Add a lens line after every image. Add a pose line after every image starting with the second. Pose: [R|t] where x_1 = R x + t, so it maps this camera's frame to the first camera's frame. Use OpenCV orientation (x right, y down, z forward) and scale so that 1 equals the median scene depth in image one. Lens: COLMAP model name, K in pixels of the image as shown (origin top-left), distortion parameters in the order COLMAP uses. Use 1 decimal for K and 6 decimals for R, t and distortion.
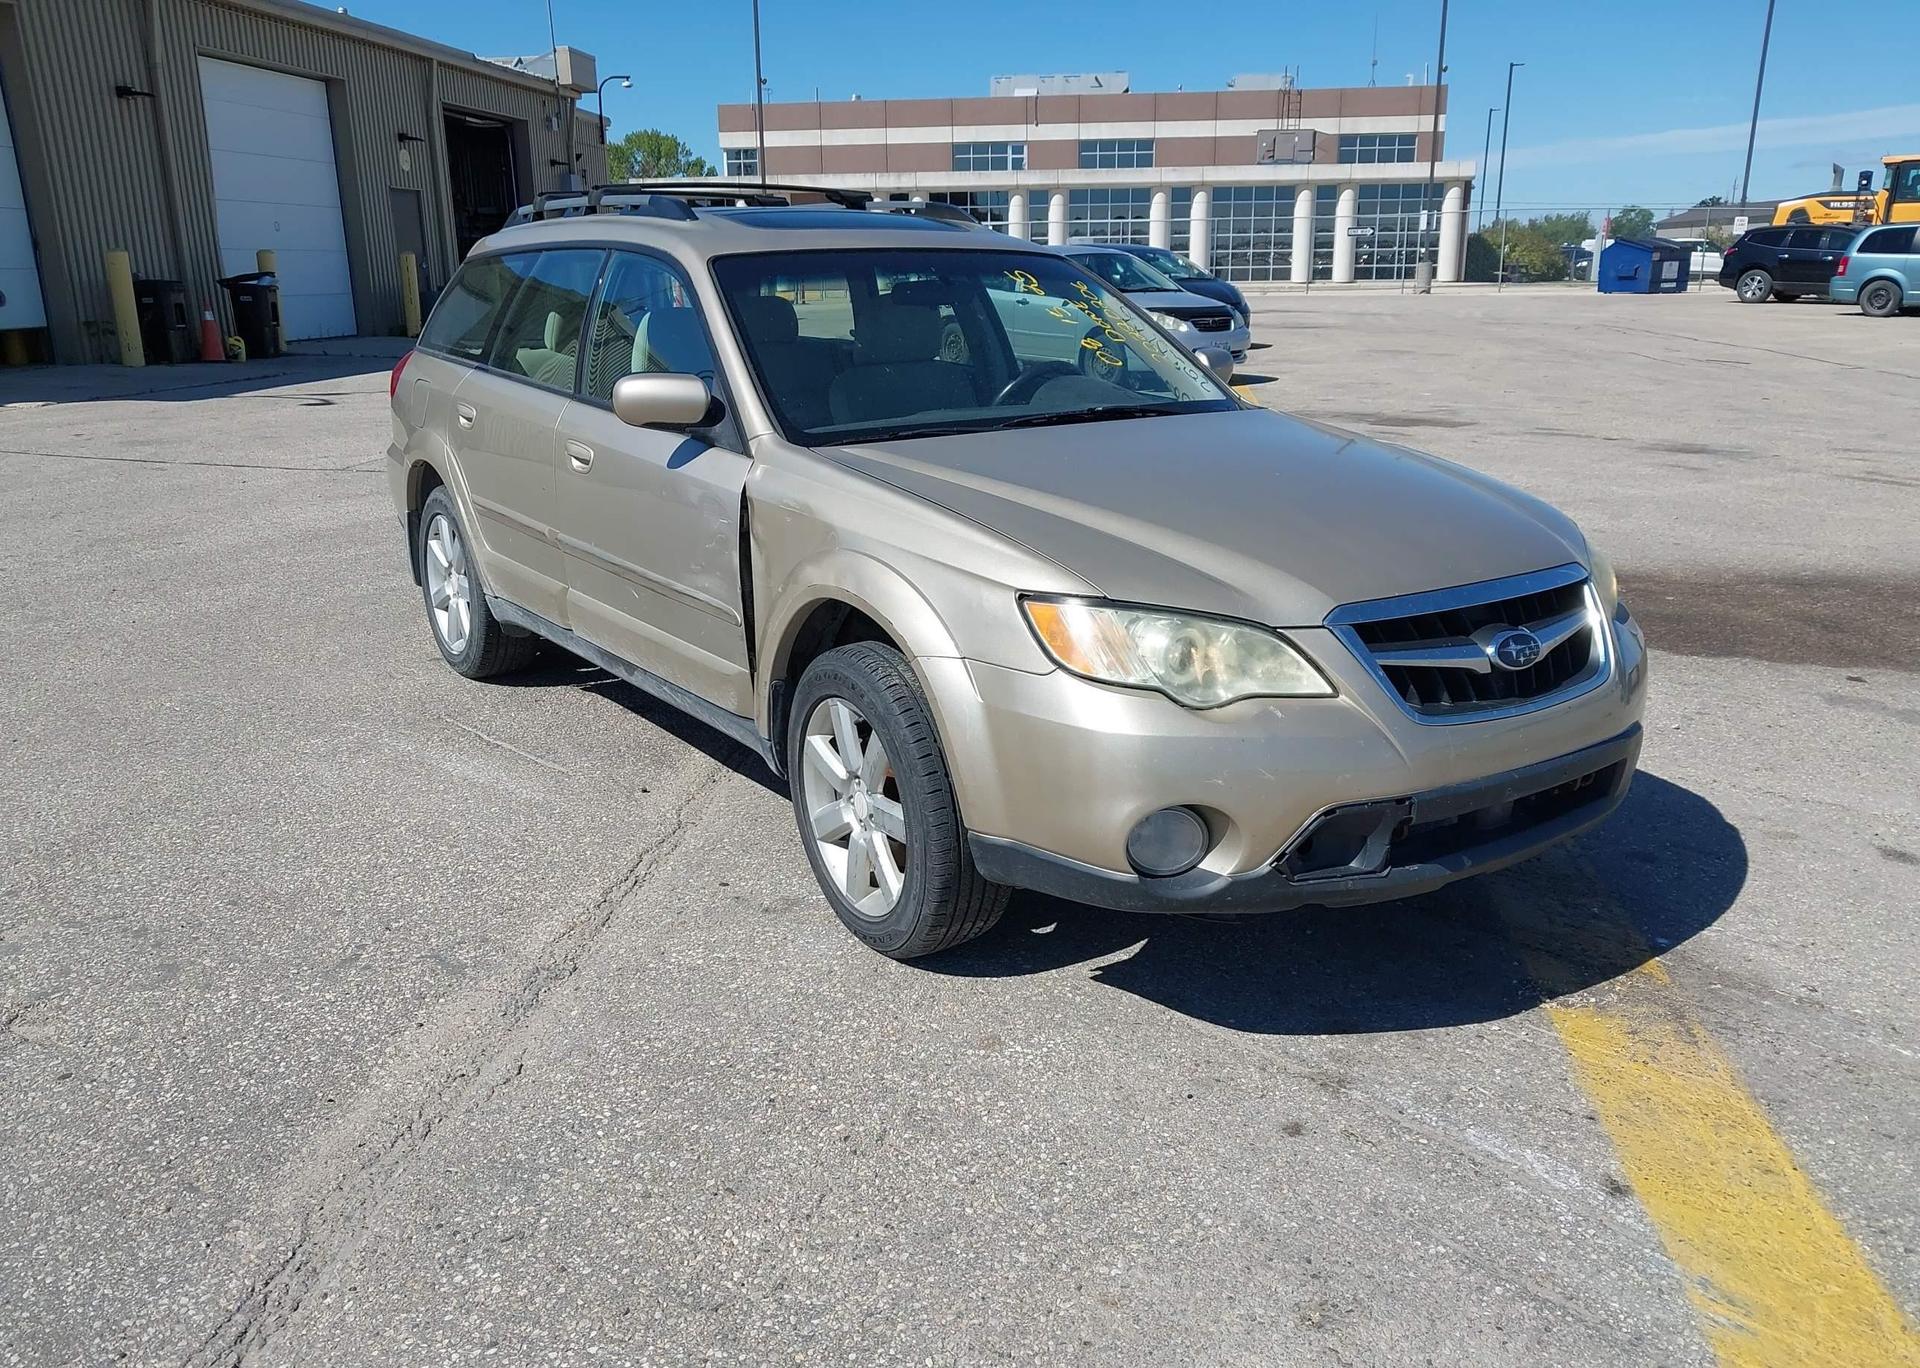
lens RADIAL K [[1539.6, 0, 955.6], [0, 1539.6, 688.2], [0, 0, 1]] dist [0.016973, -0.018923]
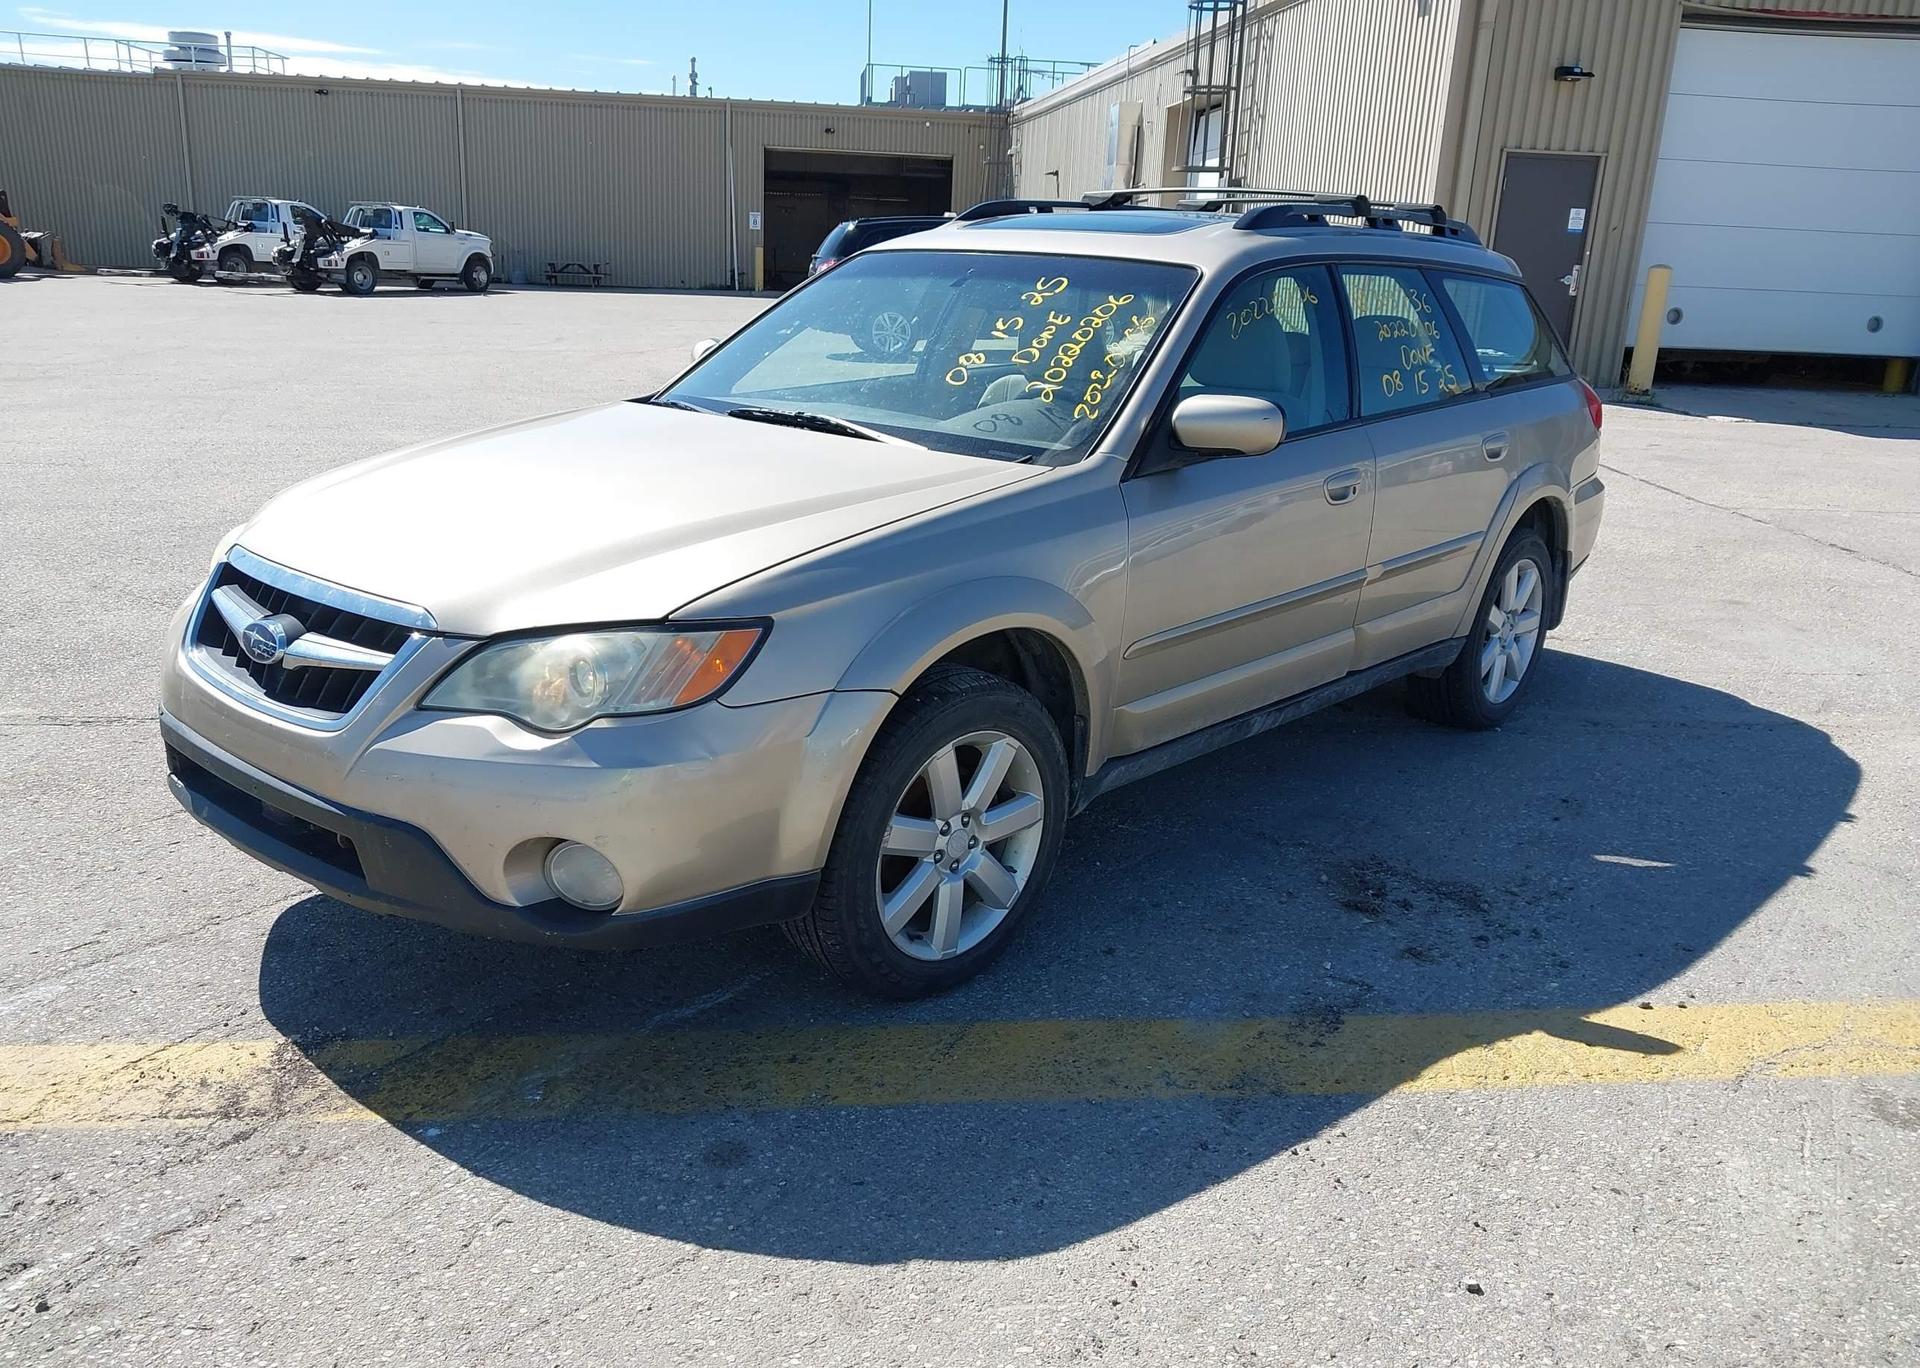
lens RADIAL K [[1539.6, 0, 960.2], [0, 1539.6, 682.6], [0, 0, 1]] dist [0.016973, -0.018923]
pose [[0.230787, 0.278361, -0.932337, 0.214003], [-0.301289, 0.931554, 0.203548, -0.051279], [0.925183, 0.233926, 0.298857, 0.173989]]
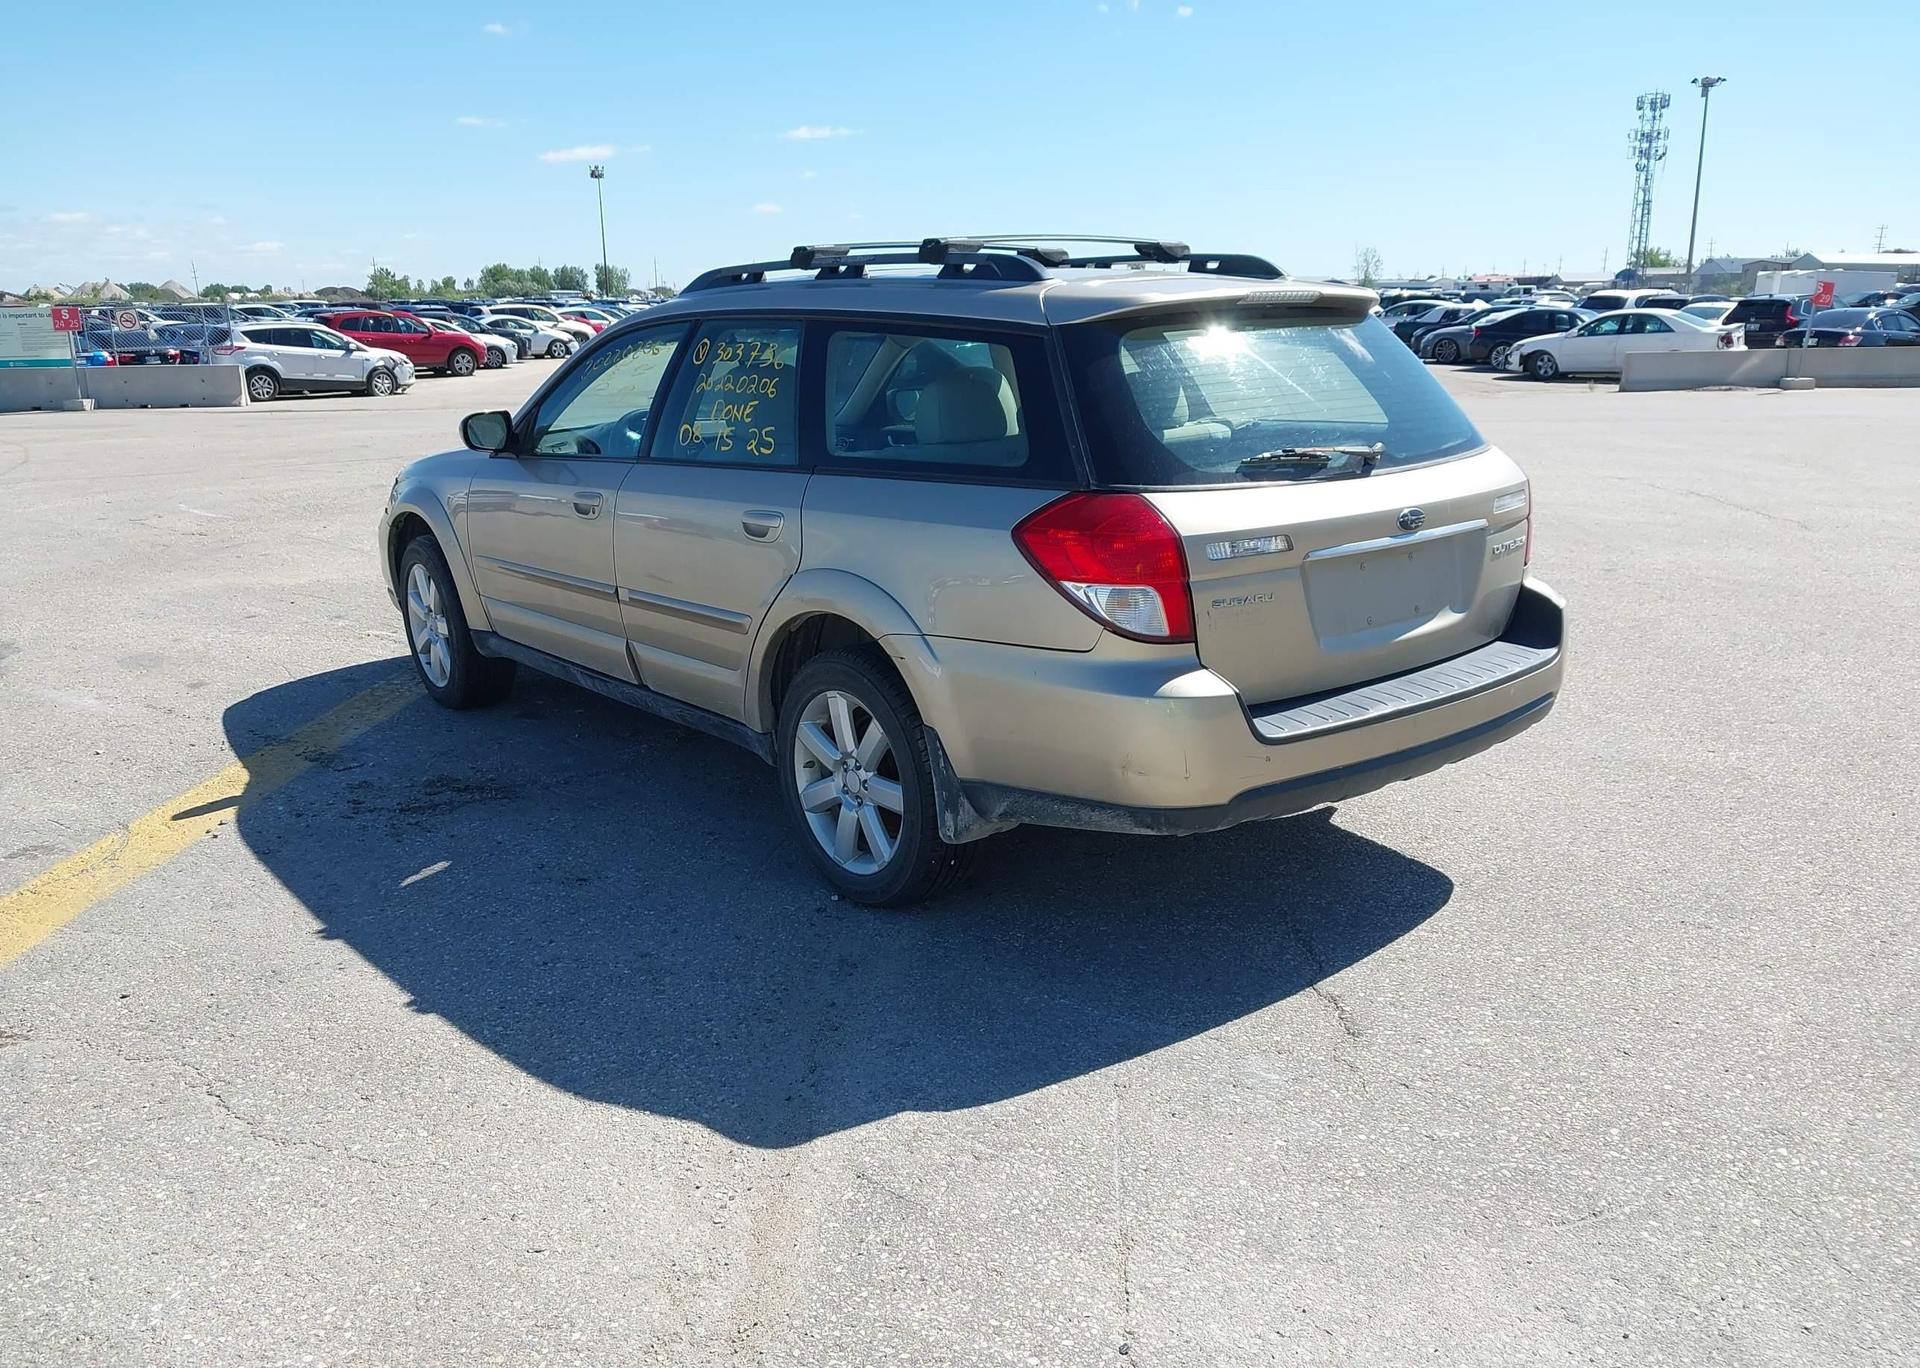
lens RADIAL K [[1539.6, 0, 953.5], [0, 1539.6, 679.0], [0, 0, 1]] dist [0.016973, -0.018923]
pose [[-0.997262, 0.040144, -0.062103, -0.022387], [0.004391, 0.870483, 0.492178, -0.149051], [0.073817, 0.490558, -0.868276, 0.519101]]
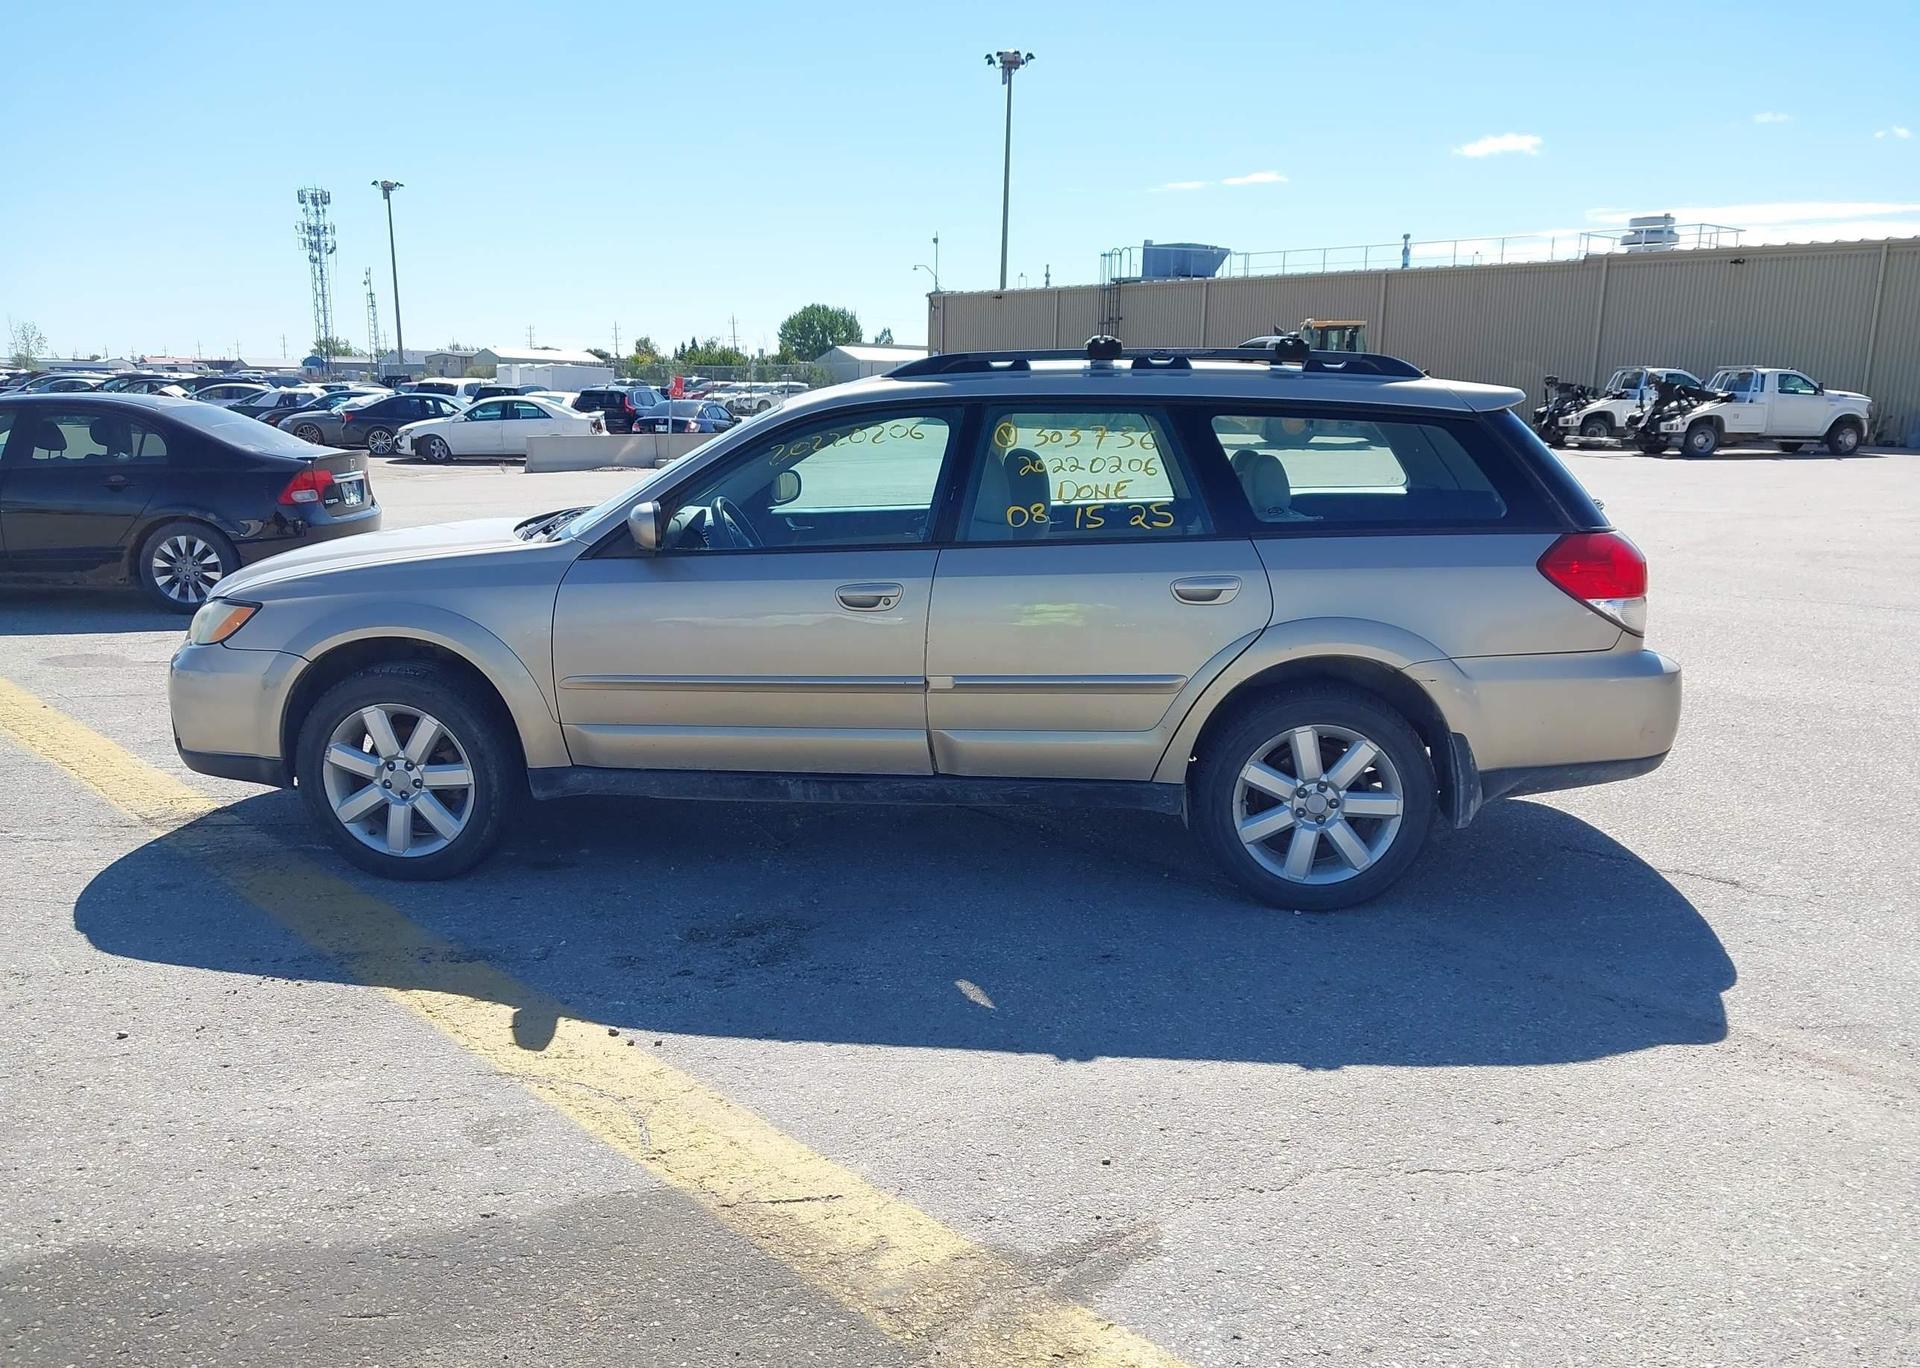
lens RADIAL K [[1539.6, 0, 955.9], [0, 1539.6, 675.7], [0, 0, 1]] dist [0.016973, -0.018923]
pose [[-0.641163, 0.145794, -0.753428, 0.194155], [-0.211518, 0.910183, 0.356127, -0.125775], [0.737679, 0.387699, -0.552738, 0.426612]]
